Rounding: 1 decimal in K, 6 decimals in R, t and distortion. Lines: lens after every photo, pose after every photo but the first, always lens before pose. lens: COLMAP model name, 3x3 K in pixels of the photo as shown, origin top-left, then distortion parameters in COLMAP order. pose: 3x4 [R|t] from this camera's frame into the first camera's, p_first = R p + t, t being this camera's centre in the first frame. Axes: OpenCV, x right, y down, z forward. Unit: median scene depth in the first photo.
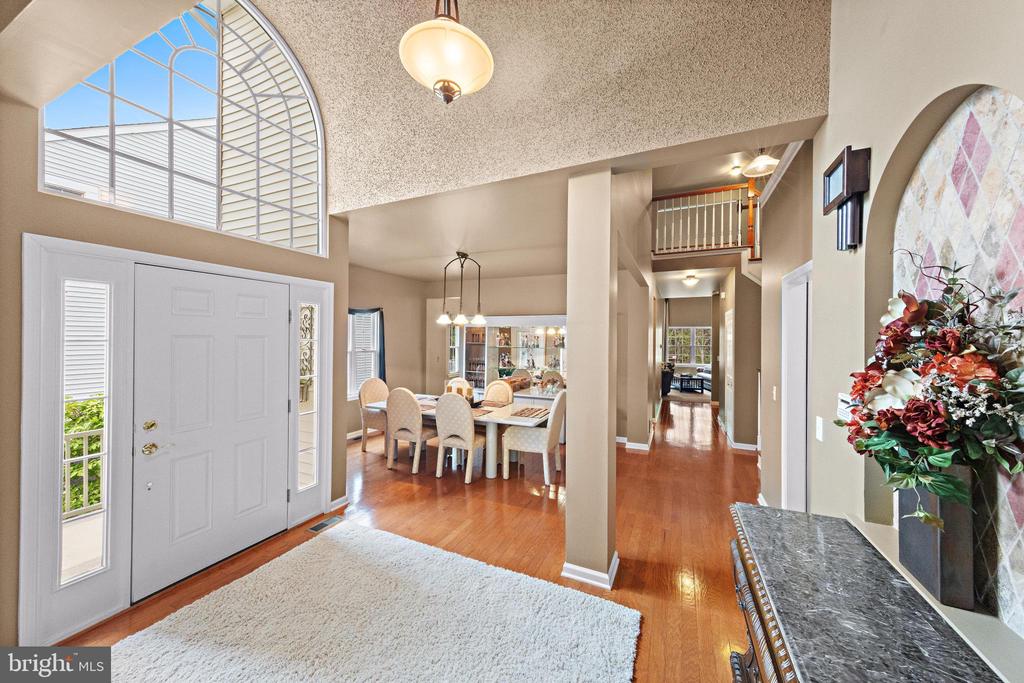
lens RADIAL K [[363.2, 0, 509.9], [0, 363.2, 338.6], [0, 0, 1]] dist [0.000187, 0.000001]
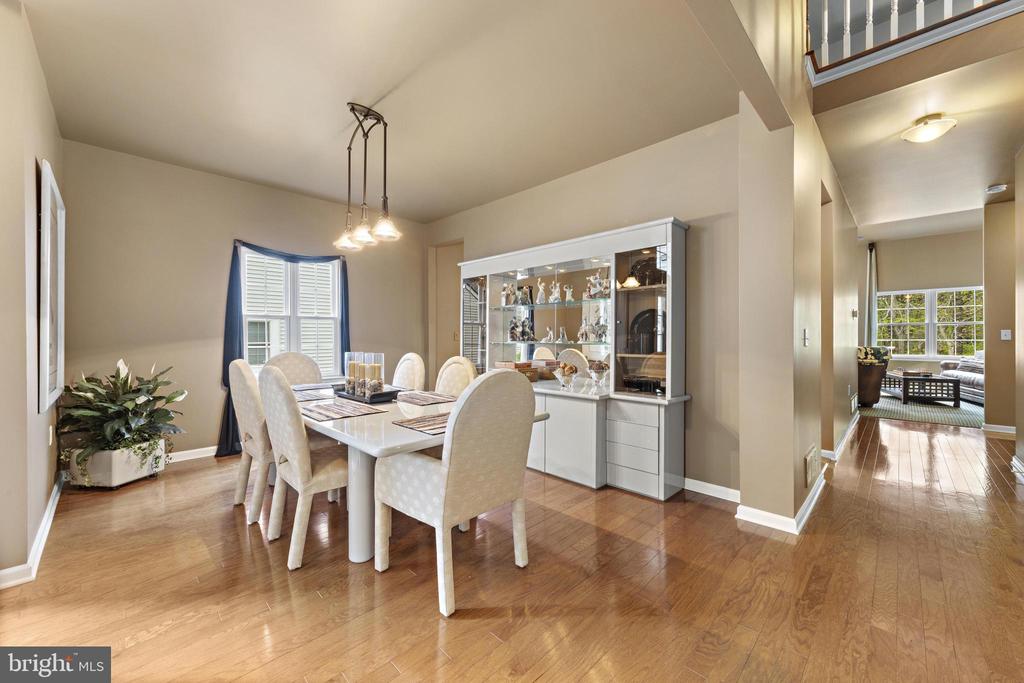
lens RADIAL K [[413.6, 0, 493.9], [0, 413.6, 330.9], [0, 0, 1]] dist [0.001993, 0.000715]
pose [[0.941887, -0.008389, -0.335824, 0.223677], [0.006519, 0.999956, -0.006696, 0.084183], [0.335866, 0.004118, 0.941901, 0.458524]]
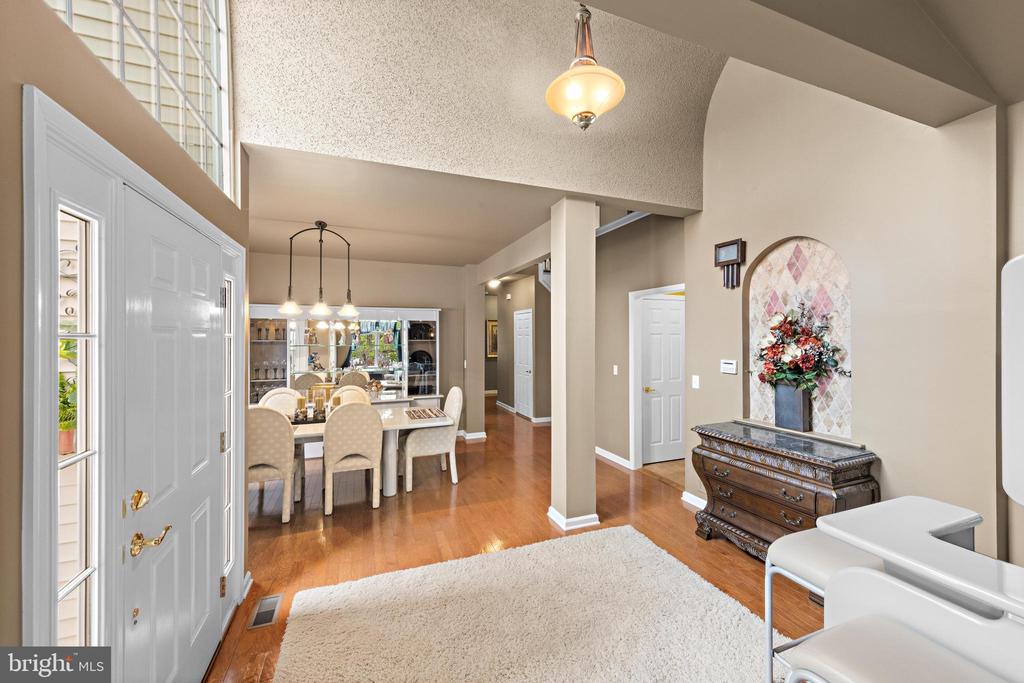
lens RADIAL K [[413.6, 0, 520.9], [0, 413.6, 336.9], [0, 0, 1]] dist [0.001993, 0.000715]
pose [[0.683178, -0.007598, 0.730212, -0.442228], [0.005067, 0.999971, 0.005663, 0.002711], [-0.730234, -0.000169, 0.683197, 0.082481]]
